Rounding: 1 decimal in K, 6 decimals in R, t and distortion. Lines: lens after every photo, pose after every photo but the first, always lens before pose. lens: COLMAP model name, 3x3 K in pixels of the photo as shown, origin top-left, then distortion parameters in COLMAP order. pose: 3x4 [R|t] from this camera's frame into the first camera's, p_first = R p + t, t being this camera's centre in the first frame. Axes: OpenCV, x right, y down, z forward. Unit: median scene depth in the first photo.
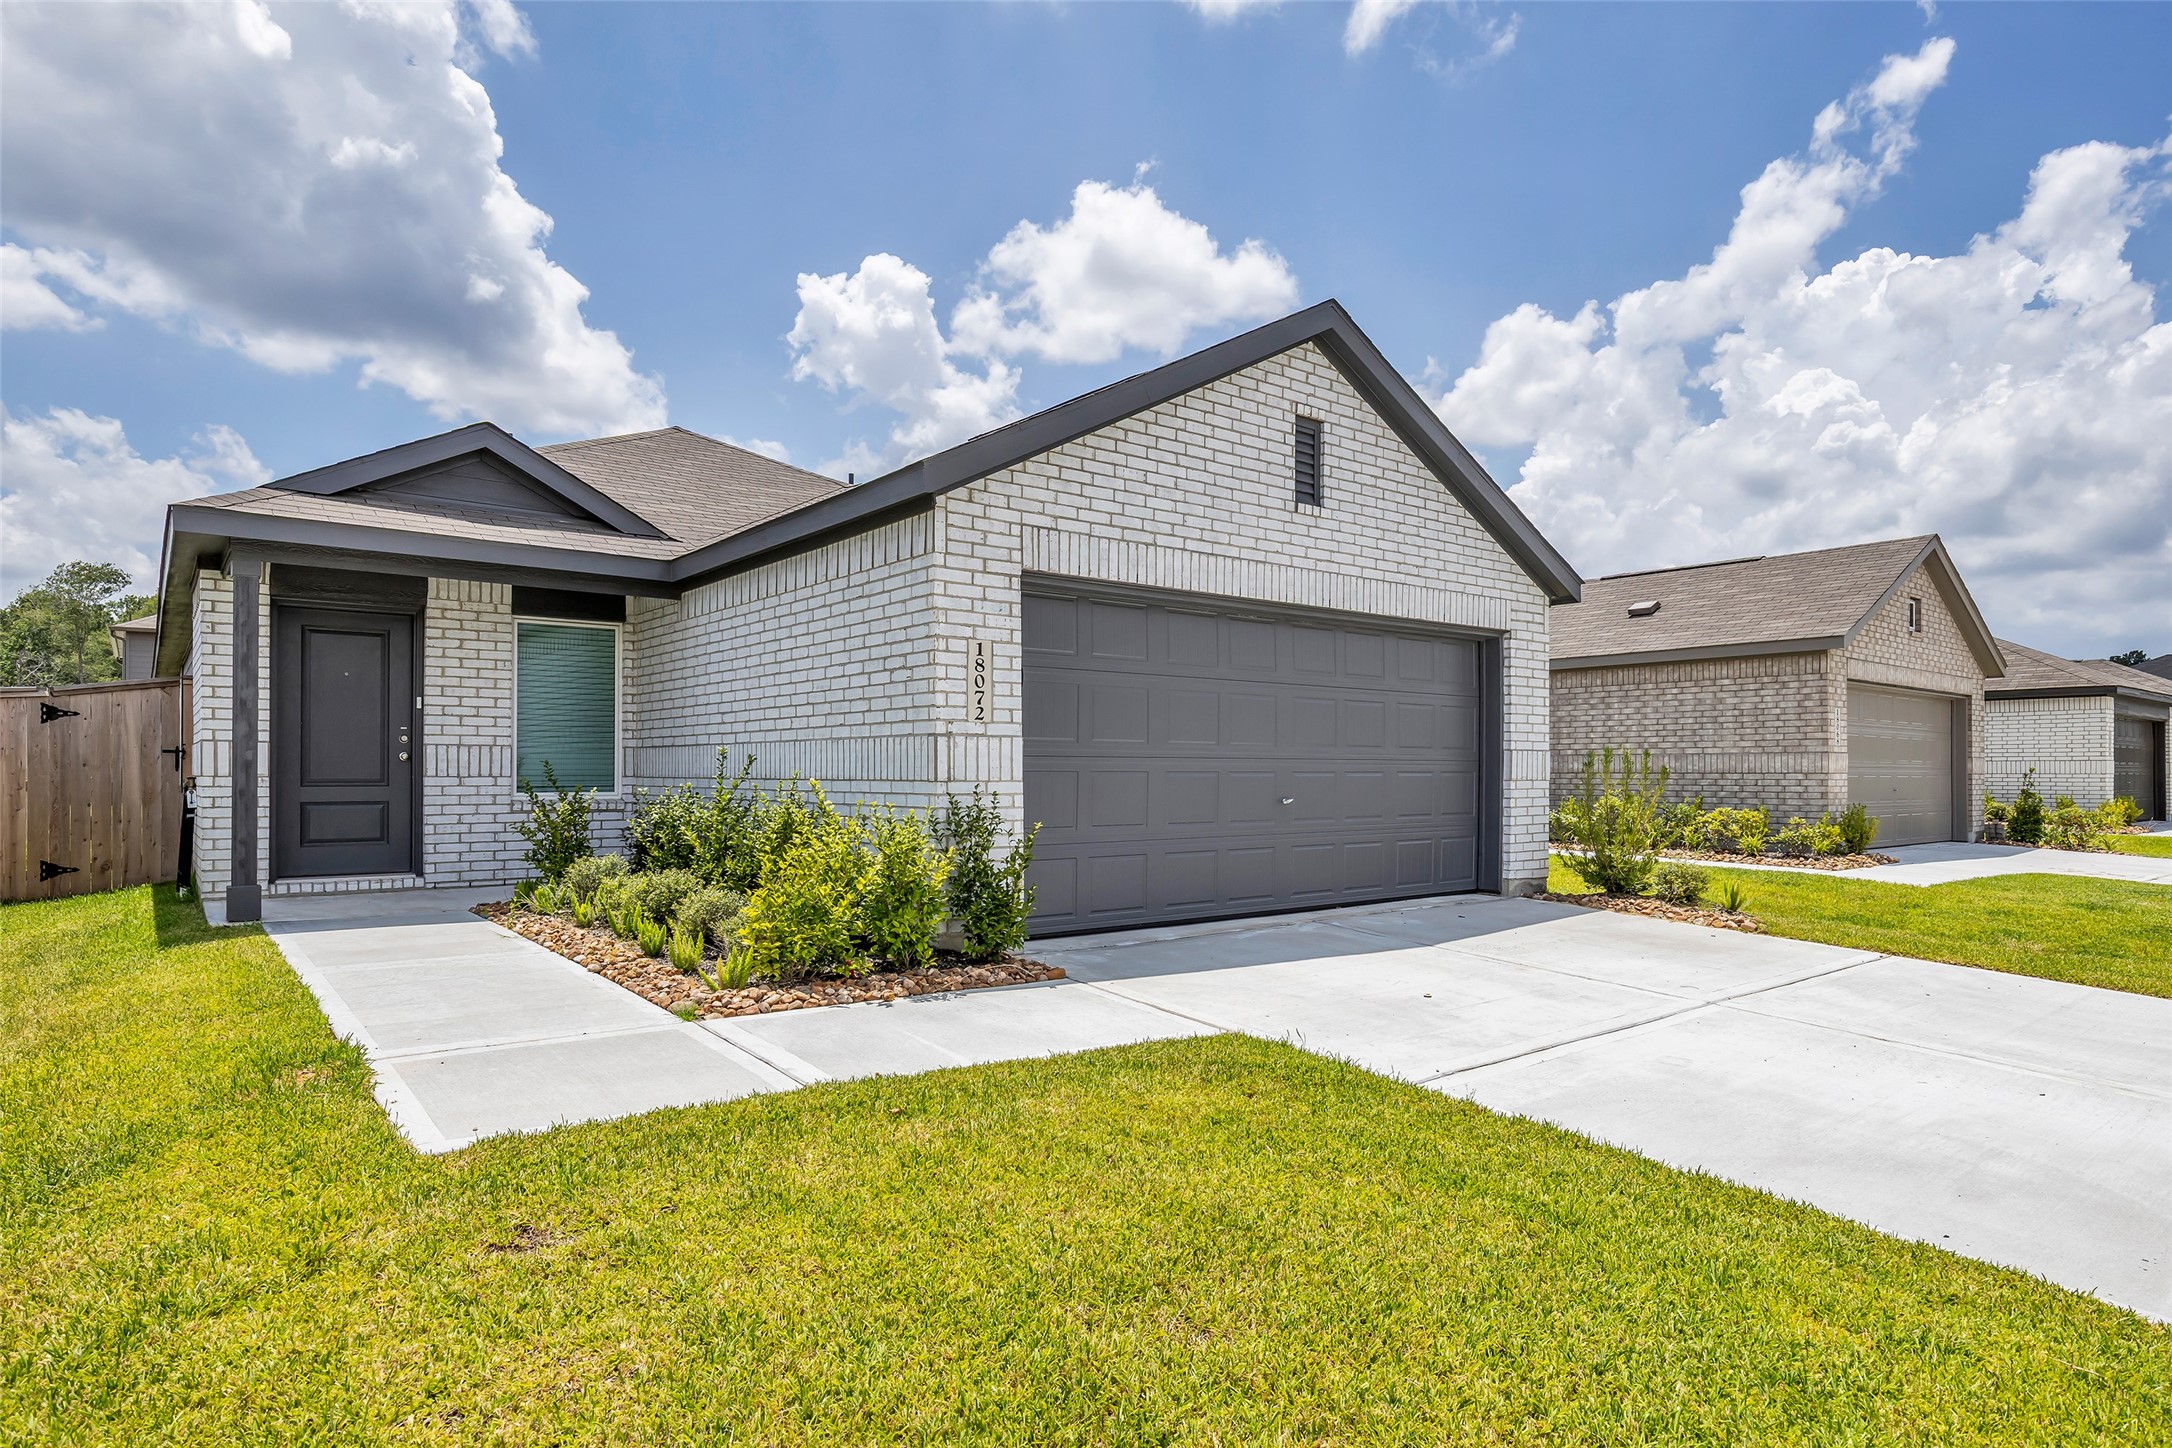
lens RADIAL K [[1188.2, 0, 1089.9], [0, 1188.2, 736.9], [0, 0, 1]] dist [-0.005734, 0.001225]
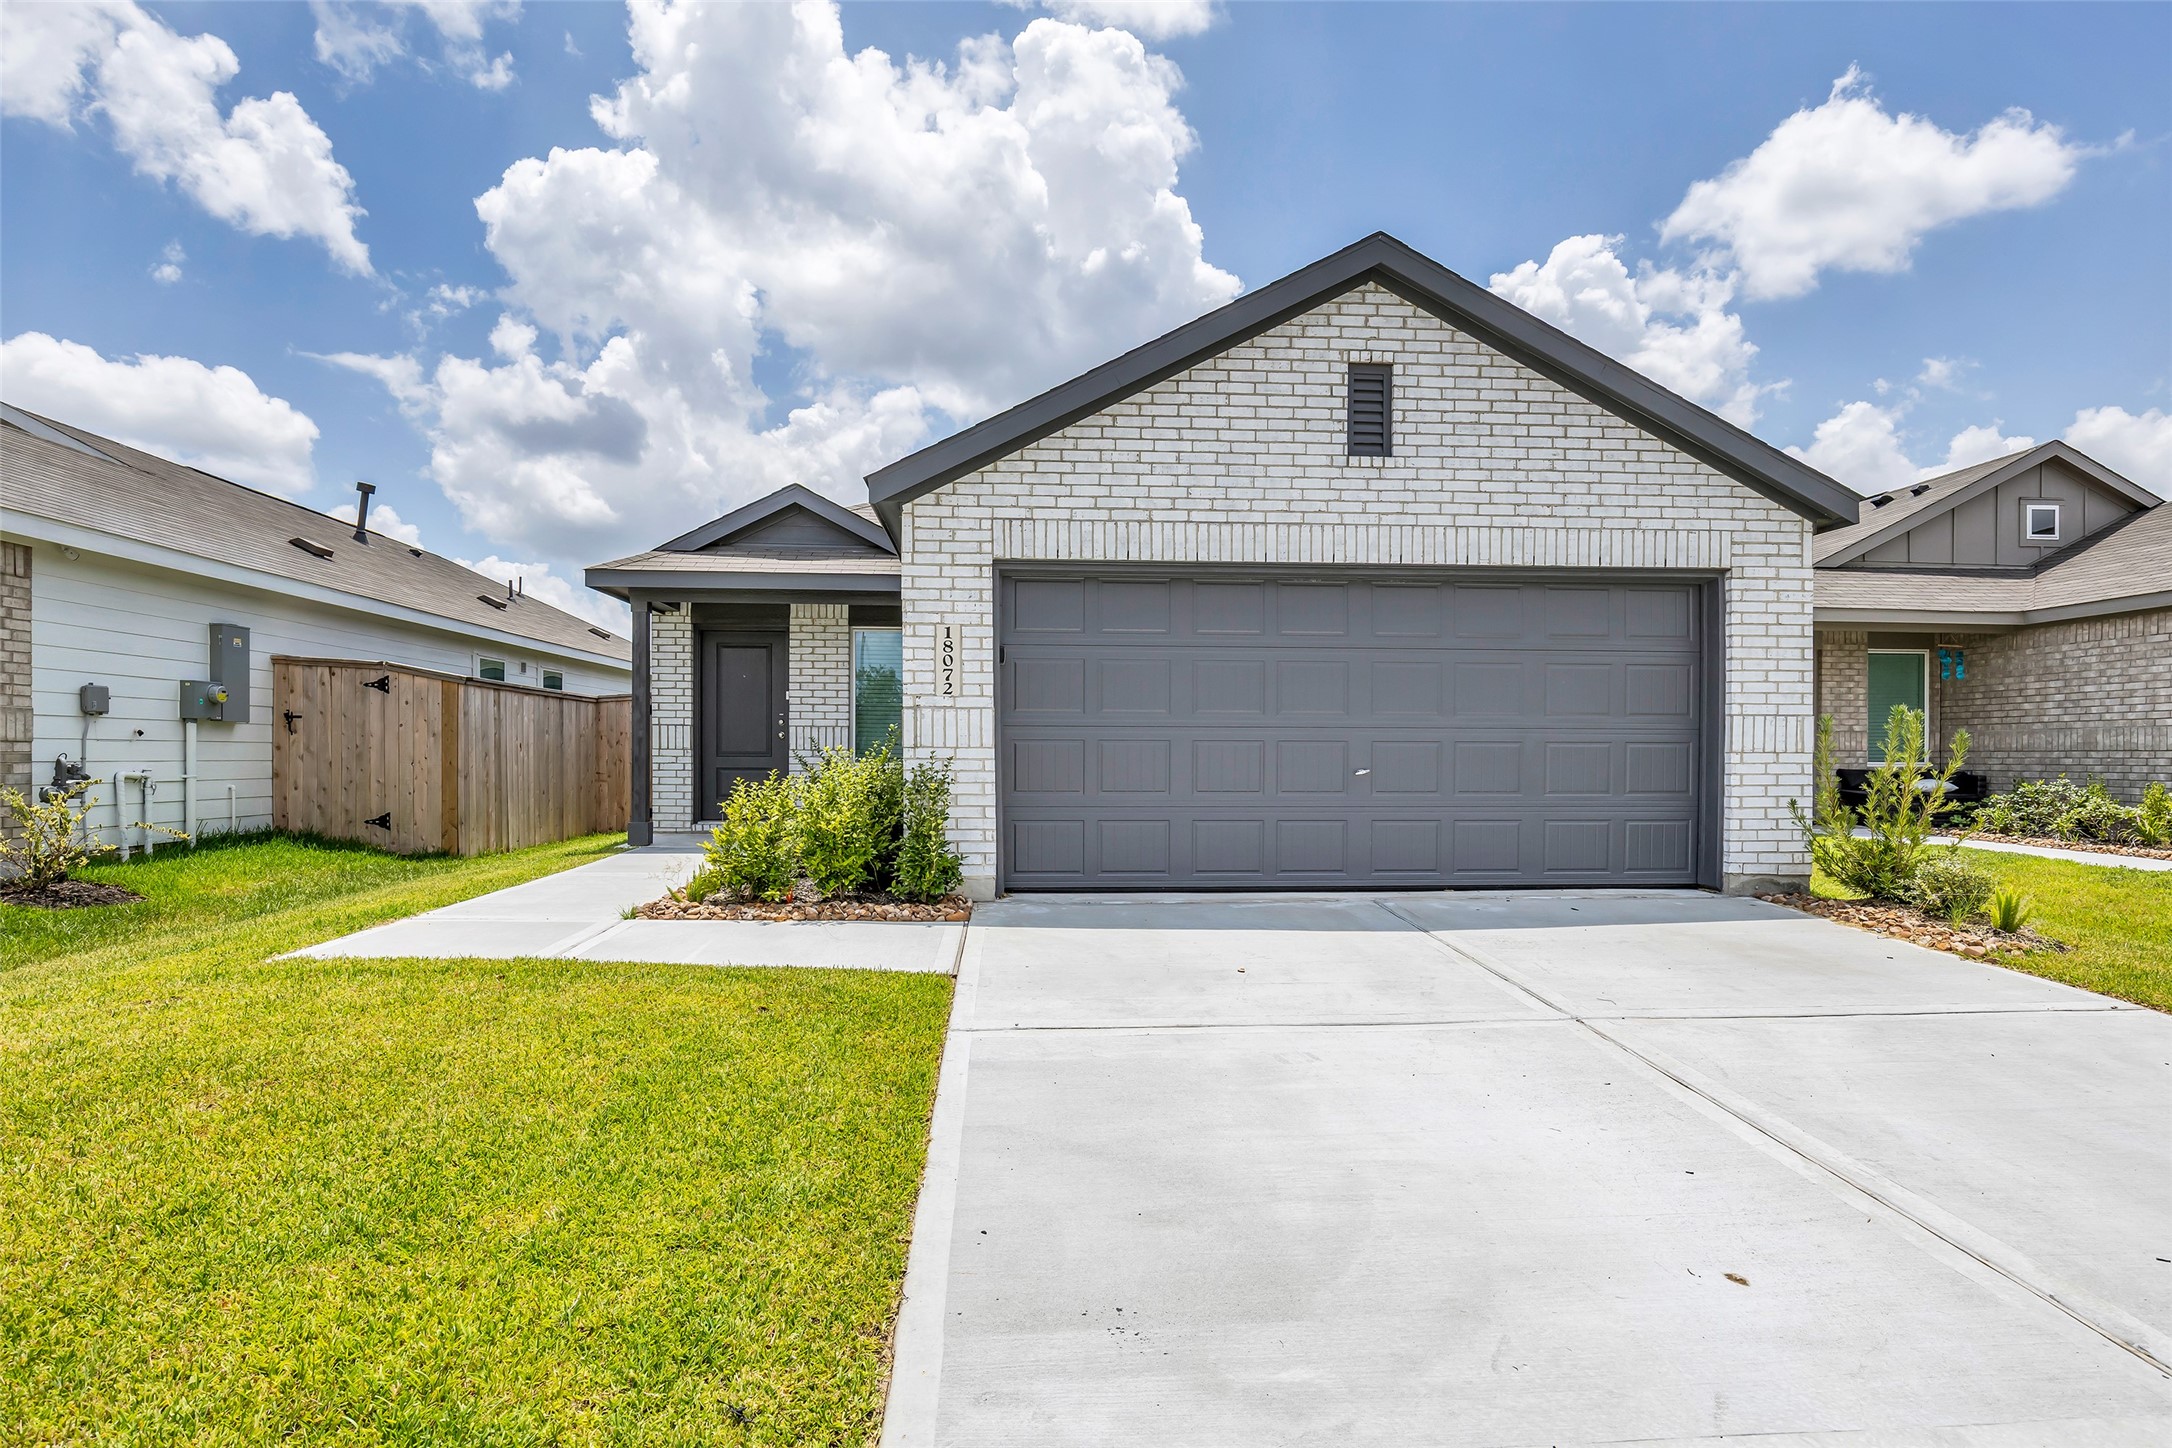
lens RADIAL K [[1123.6, 0, 1082.1], [0, 1123.6, 738.5], [0, 0, 1]] dist [-0.020699, -0.001589]
pose [[0.828328, -0.007798, -0.560189, 0.532114], [0.014805, 0.999859, 0.007974, 0.018642], [0.560048, -0.014899, 0.828326, 0.147657]]
